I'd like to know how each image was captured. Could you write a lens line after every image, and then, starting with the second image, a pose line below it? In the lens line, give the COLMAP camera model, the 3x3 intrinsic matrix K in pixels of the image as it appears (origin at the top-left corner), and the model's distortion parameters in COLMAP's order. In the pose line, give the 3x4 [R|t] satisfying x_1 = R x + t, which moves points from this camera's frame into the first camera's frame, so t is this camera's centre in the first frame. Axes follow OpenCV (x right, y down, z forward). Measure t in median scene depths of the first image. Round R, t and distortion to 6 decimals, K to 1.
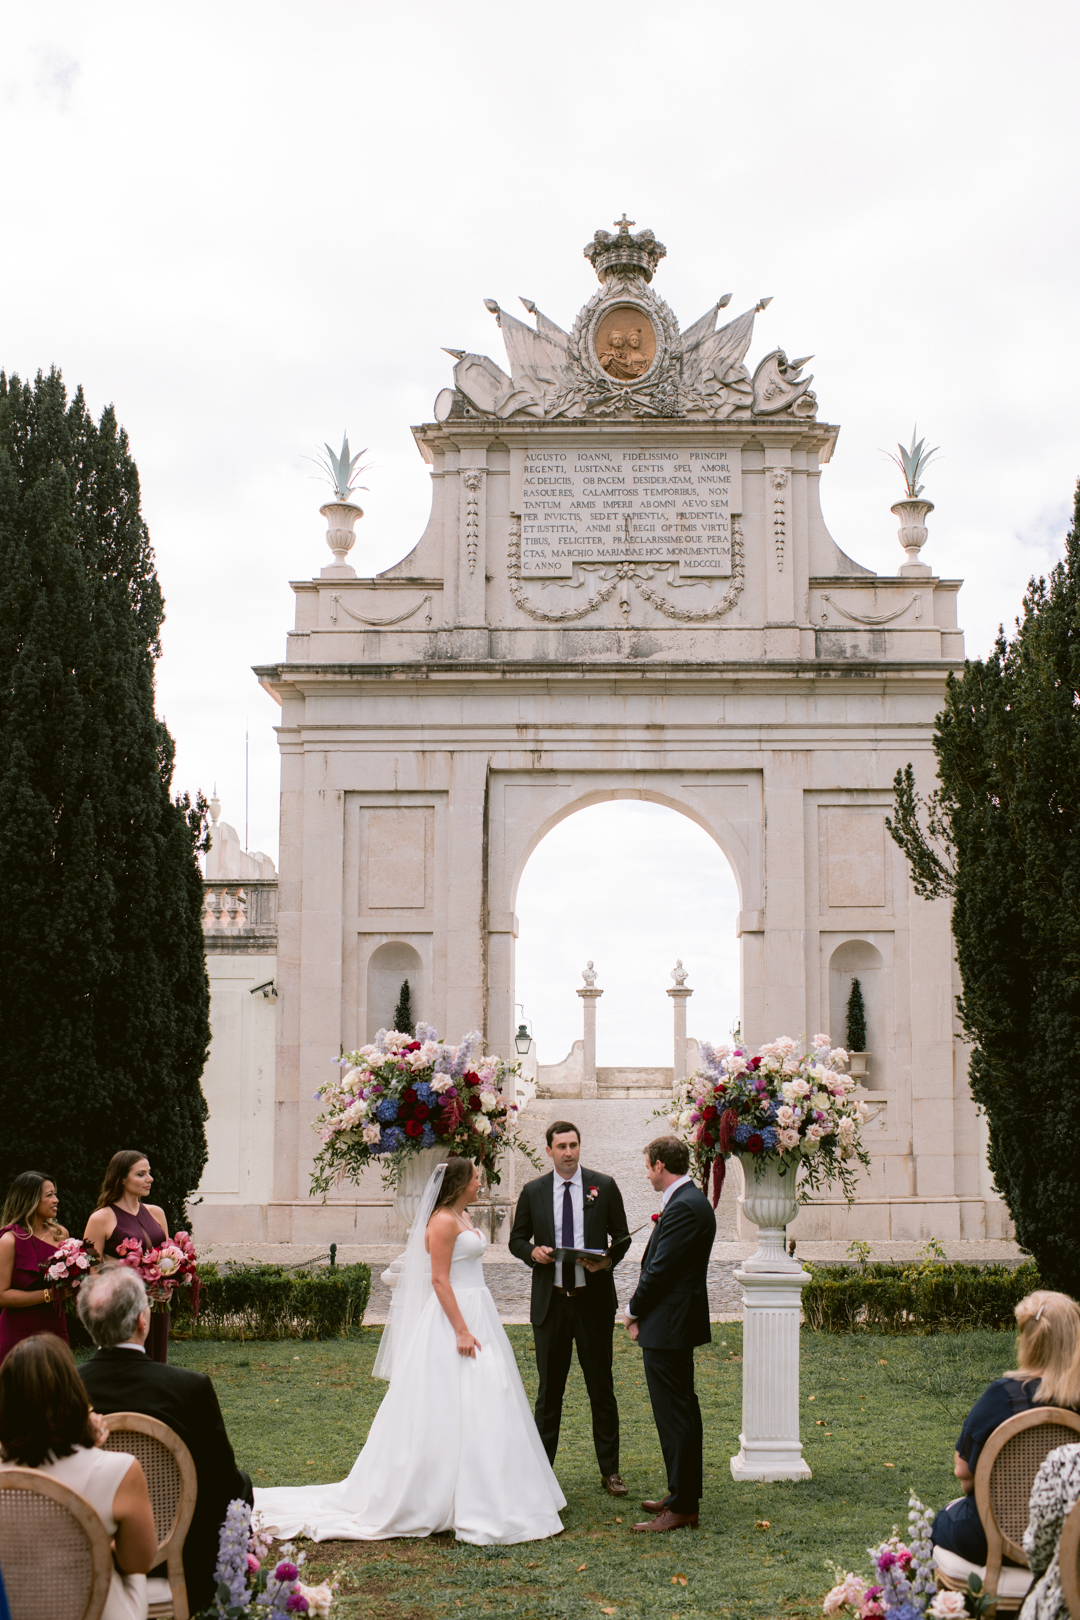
lens RADIAL K [[1640.1, 0, 663.9], [0, 1640.1, 991.2], [0, 0, 1]] dist [-0.049177, 0.000000]
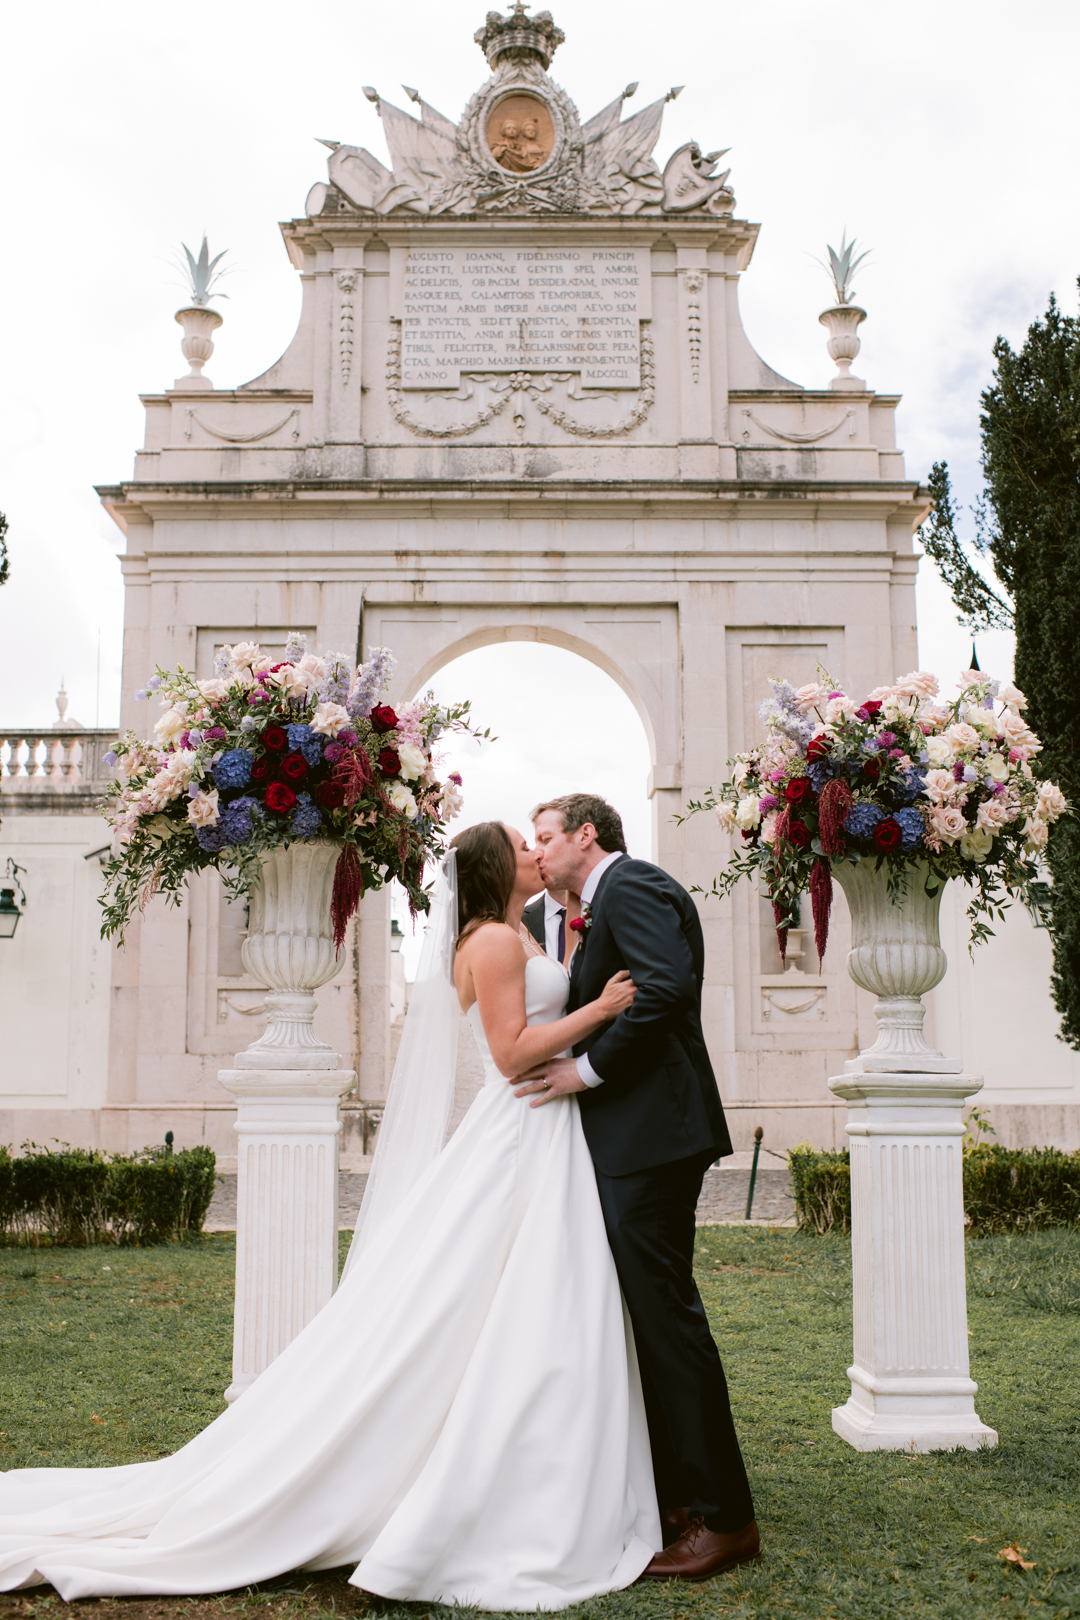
lens RADIAL K [[1640.1, 0, 527.0], [0, 1640.1, 811.5], [0, 0, 1]] dist [-0.049177, 0.000000]
pose [[0.999997, 0.000237, 0.002365, -0.022214], [-0.000058, 0.997139, -0.075583, 0.040776], [-0.002376, 0.075583, 0.997137, 0.141195]]
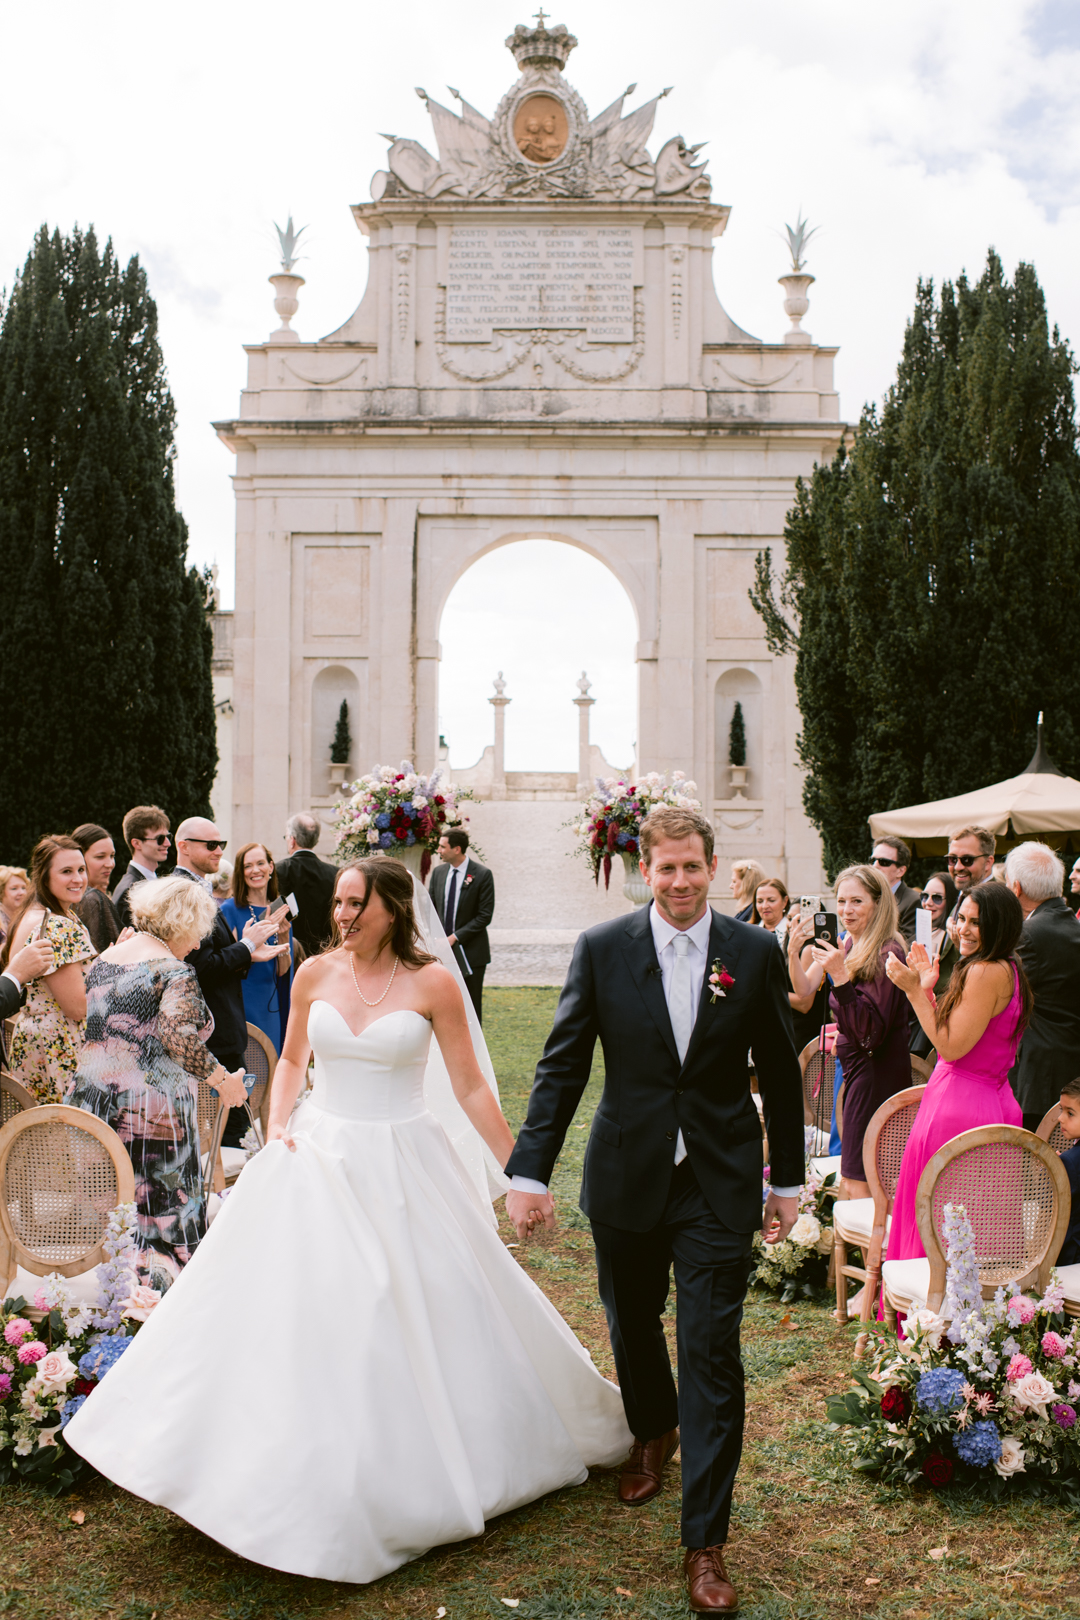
lens RADIAL K [[1824.5, 0, 542.6], [0, 1824.5, 811.3], [0, 0, 1]] dist [-0.070062, 0.000000]
pose [[0.999868, 0.010212, -0.012601, -0.002179], [-0.009218, 0.997017, 0.076632, -0.027488], [0.013346, -0.076505, 0.996980, -0.274980]]
